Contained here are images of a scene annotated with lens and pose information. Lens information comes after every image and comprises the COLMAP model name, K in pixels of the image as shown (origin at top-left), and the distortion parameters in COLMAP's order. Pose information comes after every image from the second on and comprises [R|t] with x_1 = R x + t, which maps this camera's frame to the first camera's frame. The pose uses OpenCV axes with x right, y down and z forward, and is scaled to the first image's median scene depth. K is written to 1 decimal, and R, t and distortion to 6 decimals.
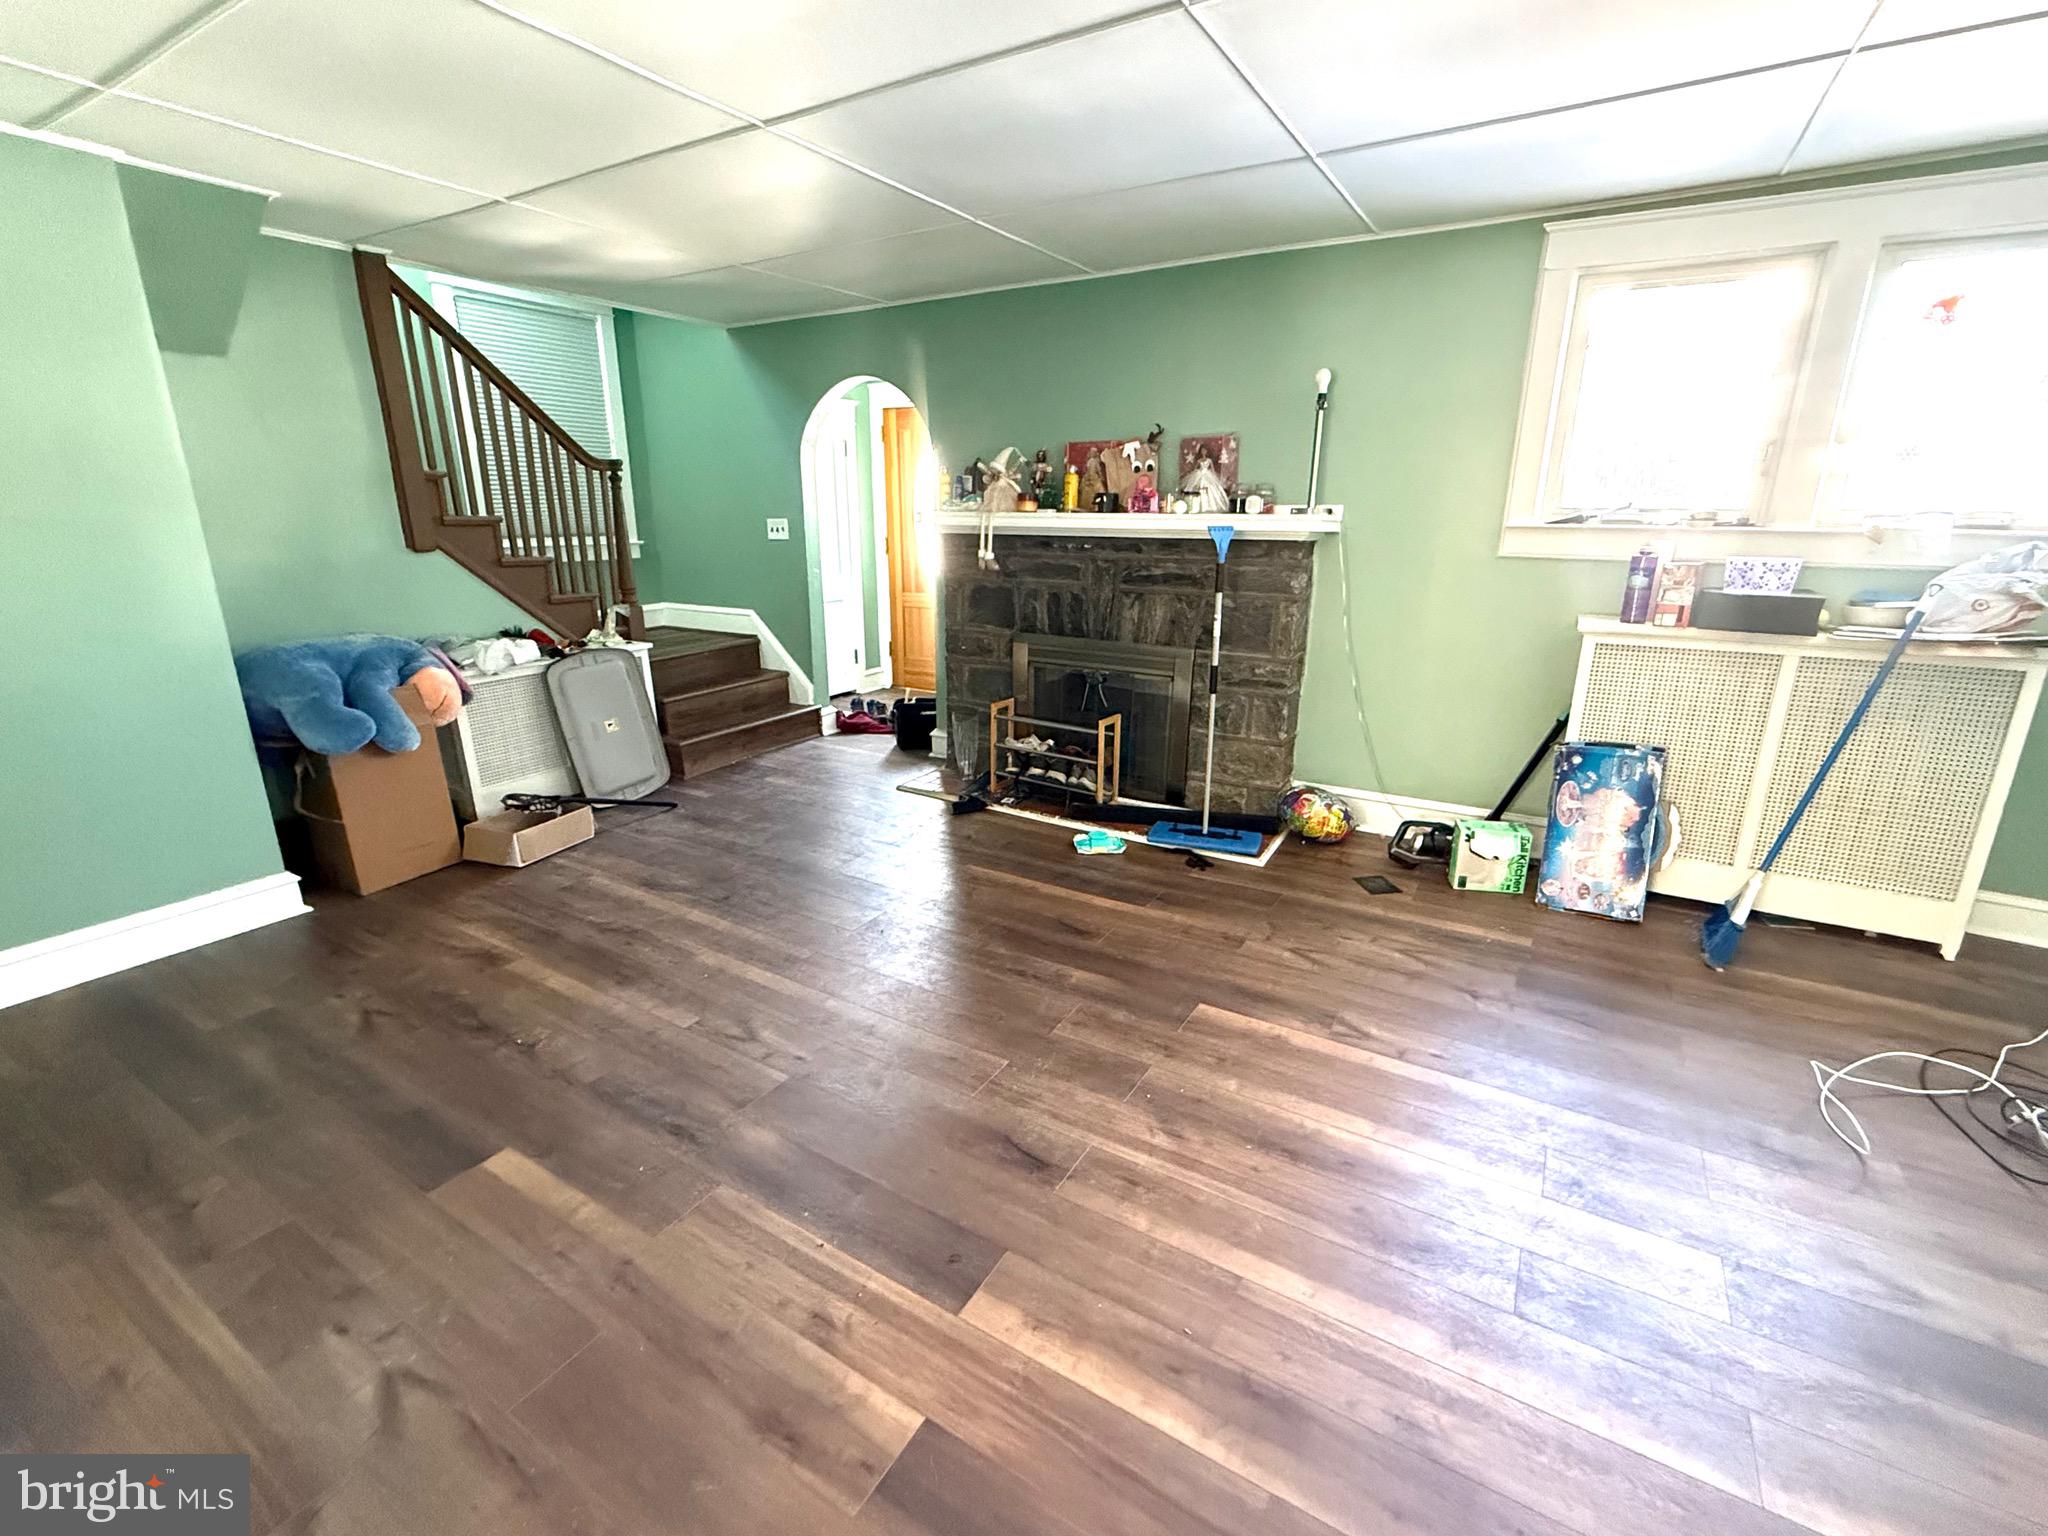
lens RADIAL K [[895.3, 0, 1024.0], [0, 895.3, 768.0], [0, 0, 1]] dist [-0.007290, 0.000100]
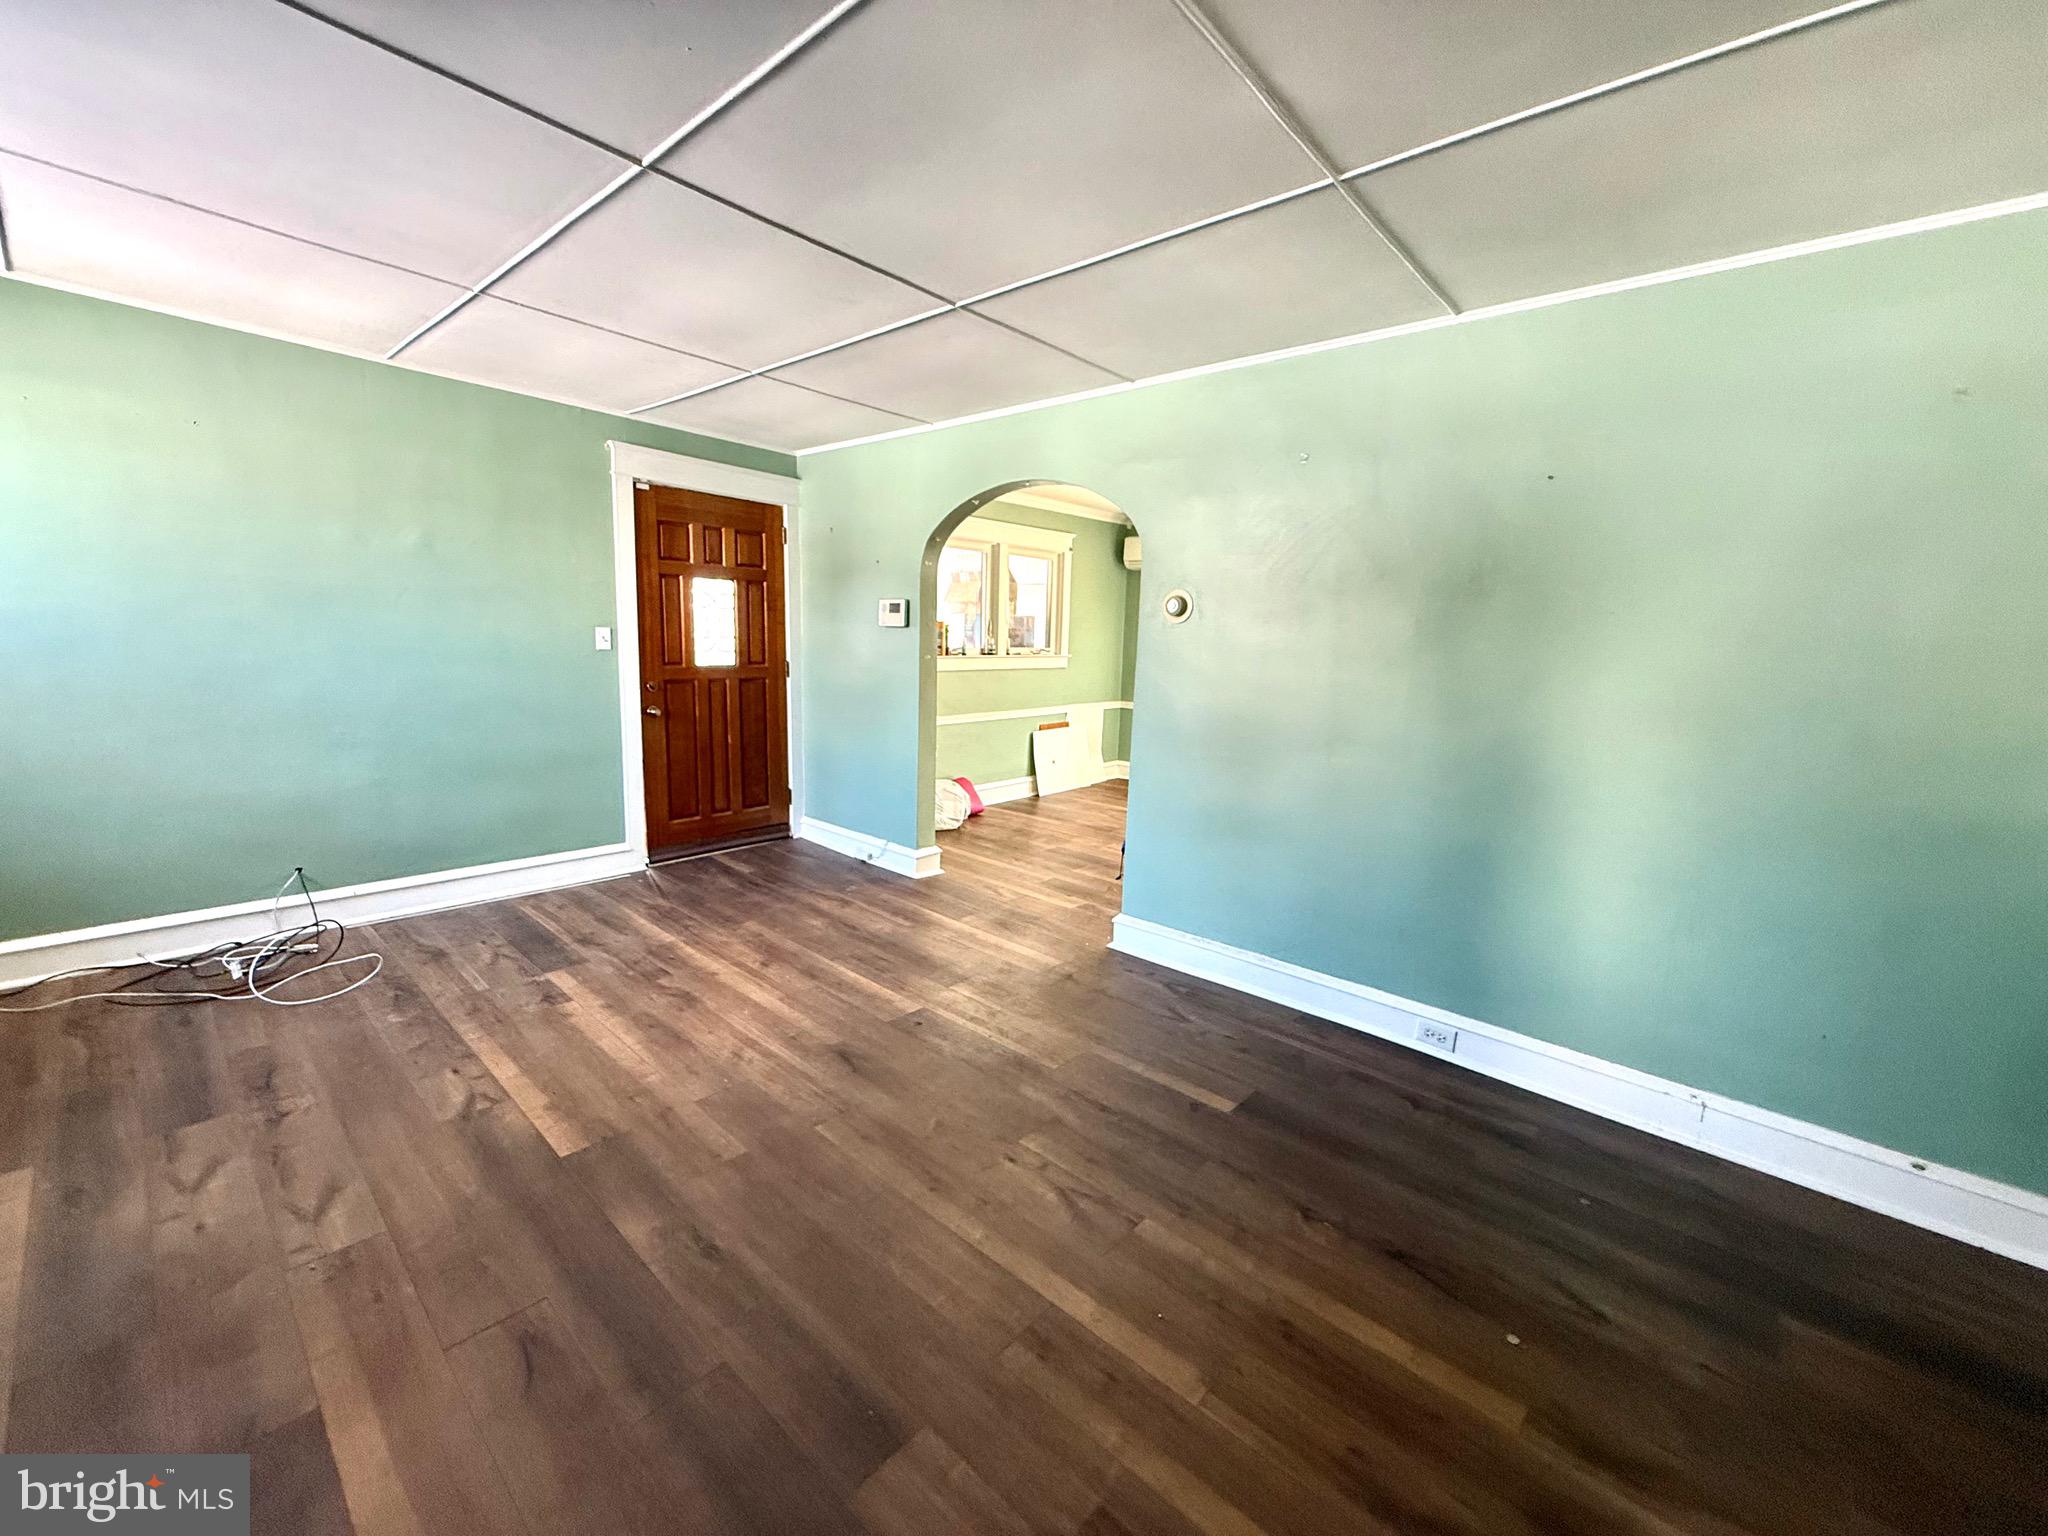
lens RADIAL K [[819.1, 0, 1018.1], [0, 819.1, 765.4], [0, 0, 1]] dist [-0.000196, -0.000499]
pose [[-0.982334, -0.070218, 0.173460, -0.321754], [0.011436, 0.902674, 0.430172, -0.384253], [-0.186784, 0.424557, -0.885925, 1.349716]]
